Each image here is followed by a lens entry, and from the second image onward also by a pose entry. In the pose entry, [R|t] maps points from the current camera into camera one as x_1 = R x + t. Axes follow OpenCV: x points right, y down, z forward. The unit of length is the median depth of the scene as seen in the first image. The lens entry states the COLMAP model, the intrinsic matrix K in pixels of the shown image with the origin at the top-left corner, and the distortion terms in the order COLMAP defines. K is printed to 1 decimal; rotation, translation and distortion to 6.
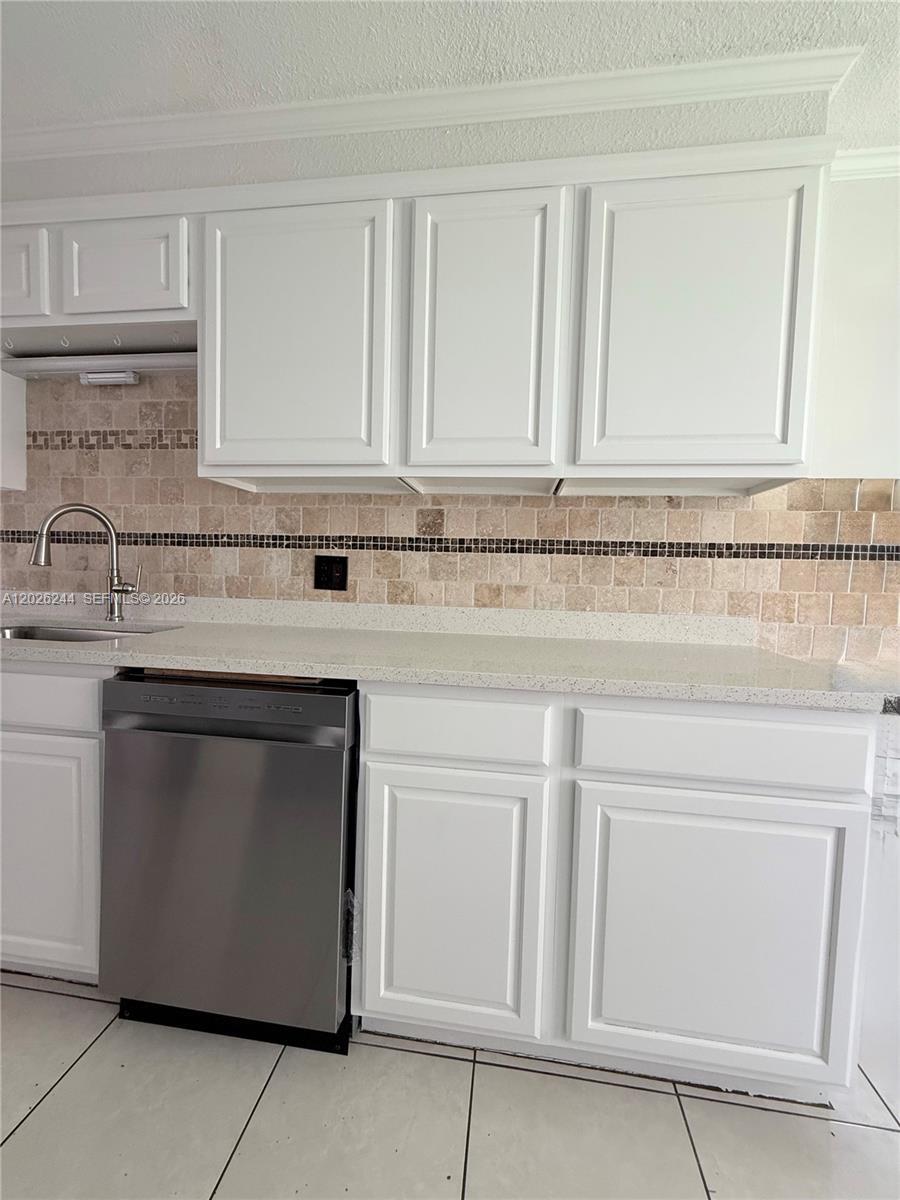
lens RADIAL K [[479.3, 0, 452.2], [0, 479.3, 596.4], [0, 0, 1]] dist [0.001389, 0.000607]
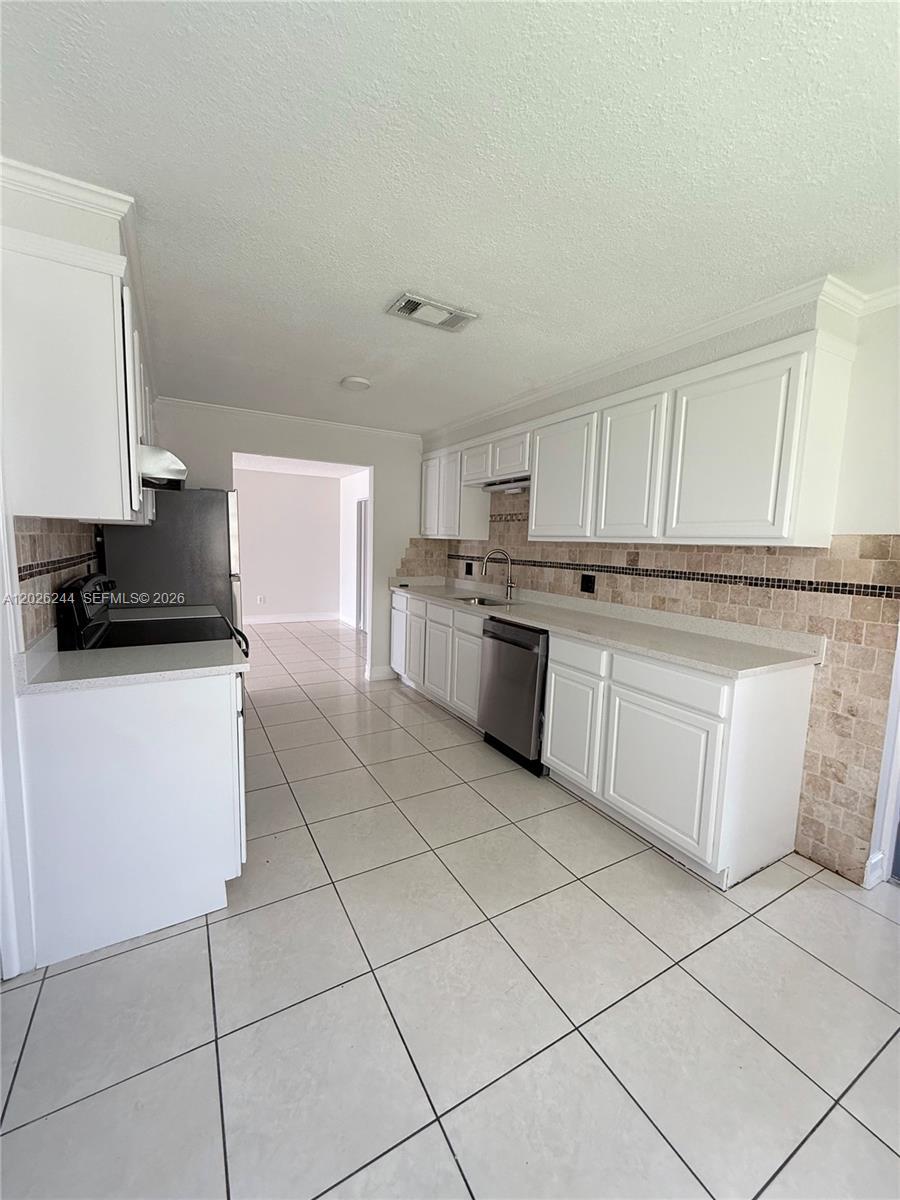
lens RADIAL K [[479.3, 0, 448.6], [0, 479.3, 599.8], [0, 0, 1]] dist [0.001389, 0.000607]
pose [[0.602510, 0.086063, -0.793457, 1.002640], [-0.060104, 0.996239, 0.062418, -0.075706], [0.795845, 0.010082, 0.605417, -0.645667]]
